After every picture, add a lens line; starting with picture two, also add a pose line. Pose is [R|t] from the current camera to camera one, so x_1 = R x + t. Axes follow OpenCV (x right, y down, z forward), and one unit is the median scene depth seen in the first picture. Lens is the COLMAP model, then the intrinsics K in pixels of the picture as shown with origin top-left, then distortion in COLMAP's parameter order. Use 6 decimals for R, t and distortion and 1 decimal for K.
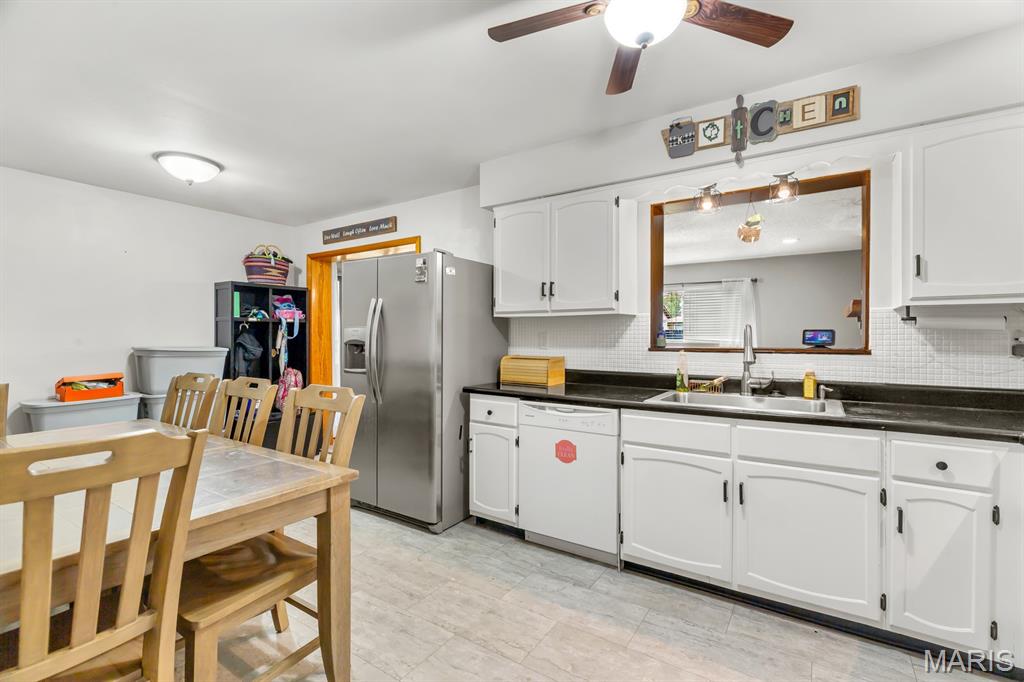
lens RADIAL K [[455.2, 0, 518.0], [0, 455.2, 337.9], [0, 0, 1]] dist [0.000861, -0.000863]
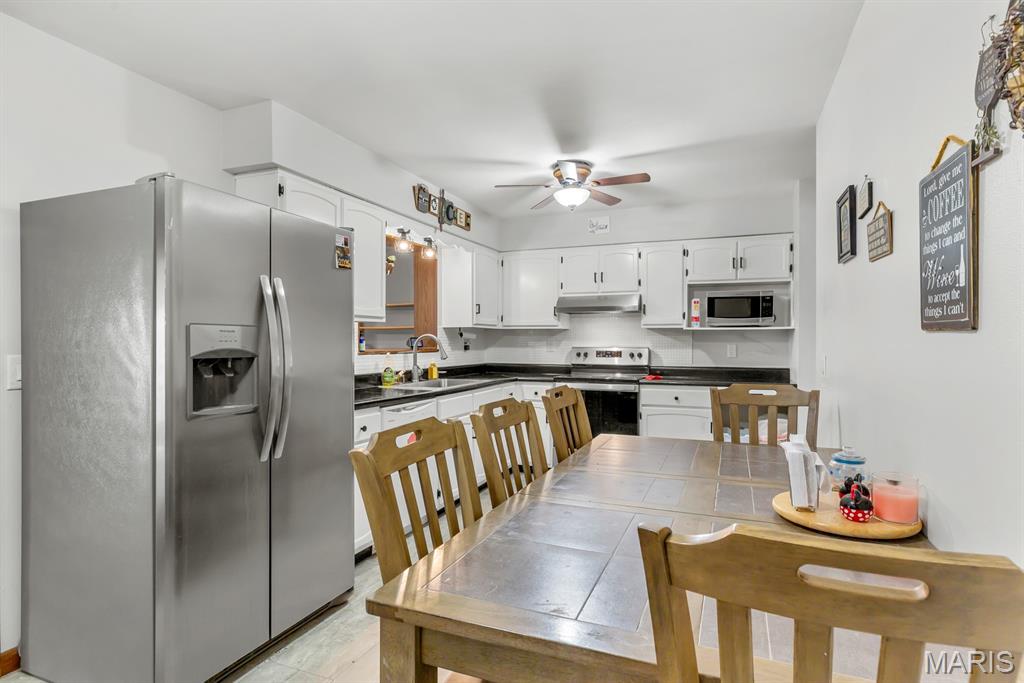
lens RADIAL K [[537.2, 0, 511.5], [0, 537.2, 341.7], [0, 0, 1]] dist [-0.001138, -0.000049]
pose [[-0.186023, 0.000197, 0.982545, -1.360748], [0.003559, 0.999994, 0.000473, -0.004409], [-0.982539, 0.003585, -0.186023, 1.092413]]
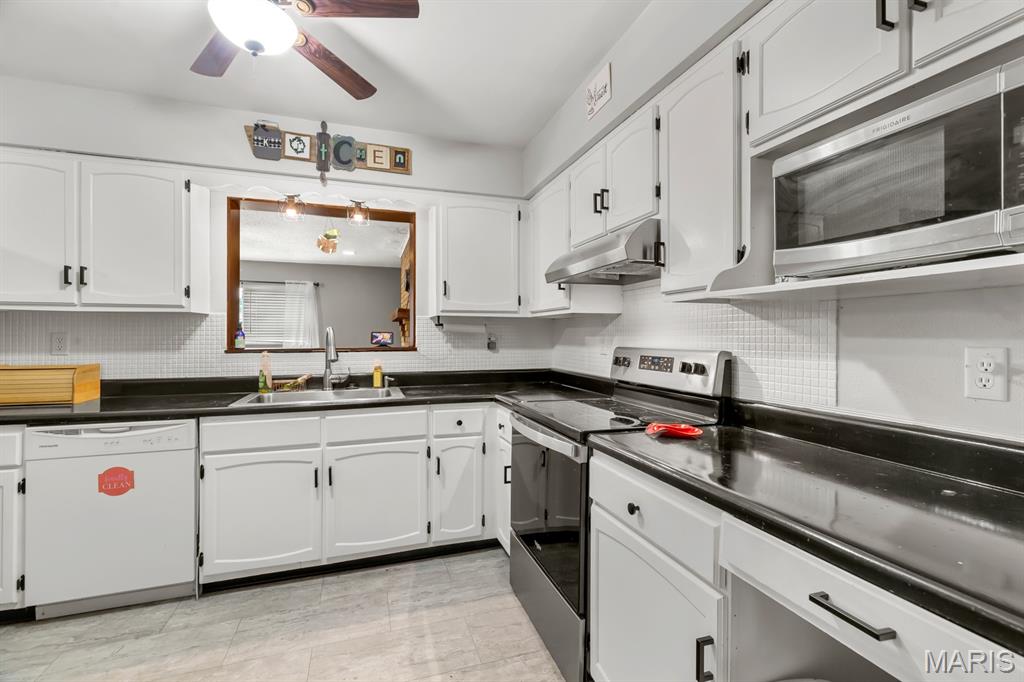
lens RADIAL K [[455.2, 0, 514.9], [0, 455.2, 336.5], [0, 0, 1]] dist [0.000861, -0.000863]
pose [[0.614425, -0.000566, 0.788975, -0.104092], [0.004112, 0.999988, -0.002485, -0.000826], [-0.788964, 0.004771, 0.614420, -0.052376]]
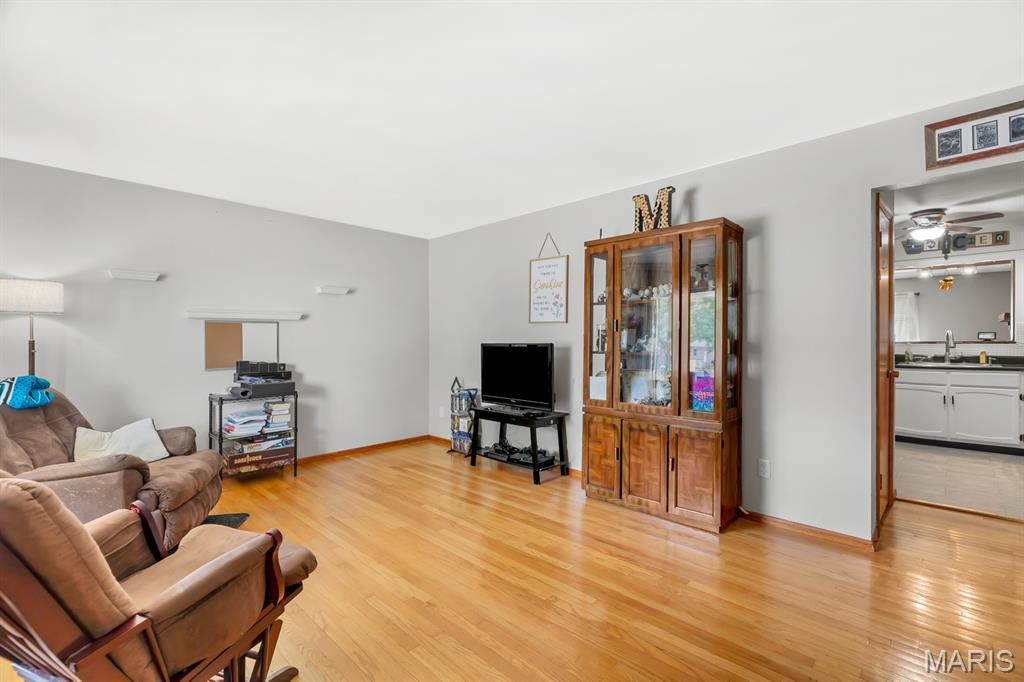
lens RADIAL K [[455.2, 0, 512.3], [0, 455.2, 338.8], [0, 0, 1]] dist [0.000861, -0.000863]
pose [[0.982836, -0.004450, -0.184427, -1.195065], [0.004724, 0.999988, 0.001044, -0.000720], [0.184420, -0.001897, 0.982846, -1.589501]]
